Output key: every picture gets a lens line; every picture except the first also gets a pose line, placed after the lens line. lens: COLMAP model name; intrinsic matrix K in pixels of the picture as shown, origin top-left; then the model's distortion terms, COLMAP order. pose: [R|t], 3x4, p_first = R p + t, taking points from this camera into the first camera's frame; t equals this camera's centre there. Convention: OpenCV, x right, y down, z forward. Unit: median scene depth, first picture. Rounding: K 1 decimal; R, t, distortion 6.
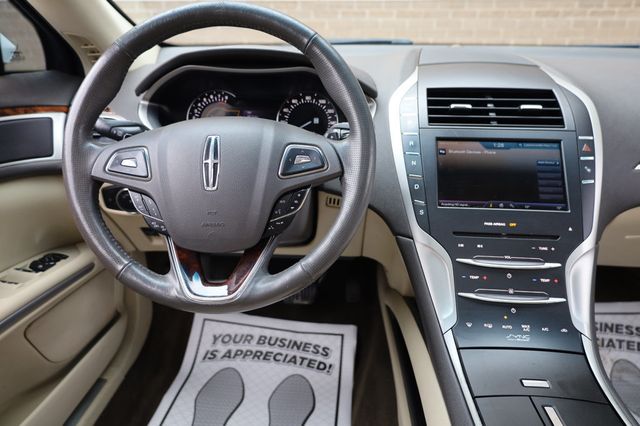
lens RADIAL K [[486.5, 0, 306.5], [0, 486.5, 214.1], [0, 0, 1]] dist [0.006171, -0.000659]
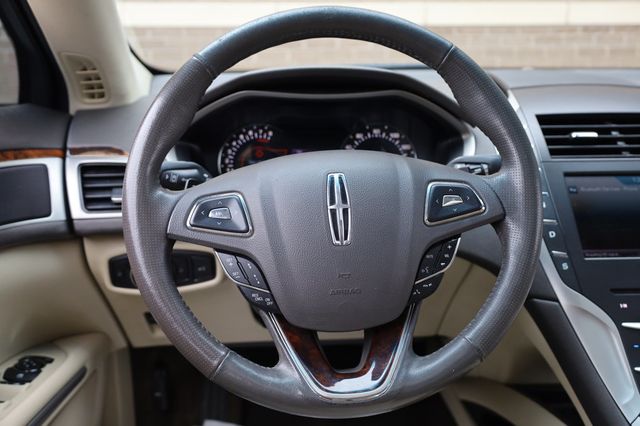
lens RADIAL K [[632.5, 0, 320.4], [0, 632.5, 200.3], [0, 0, 1]] dist [0.003548, 0.008920]
pose [[0.991505, -0.035776, 0.125054, -0.260255], [0.053840, 0.988083, -0.144201, 0.015995], [-0.118405, 0.149709, 0.981615, 0.031374]]
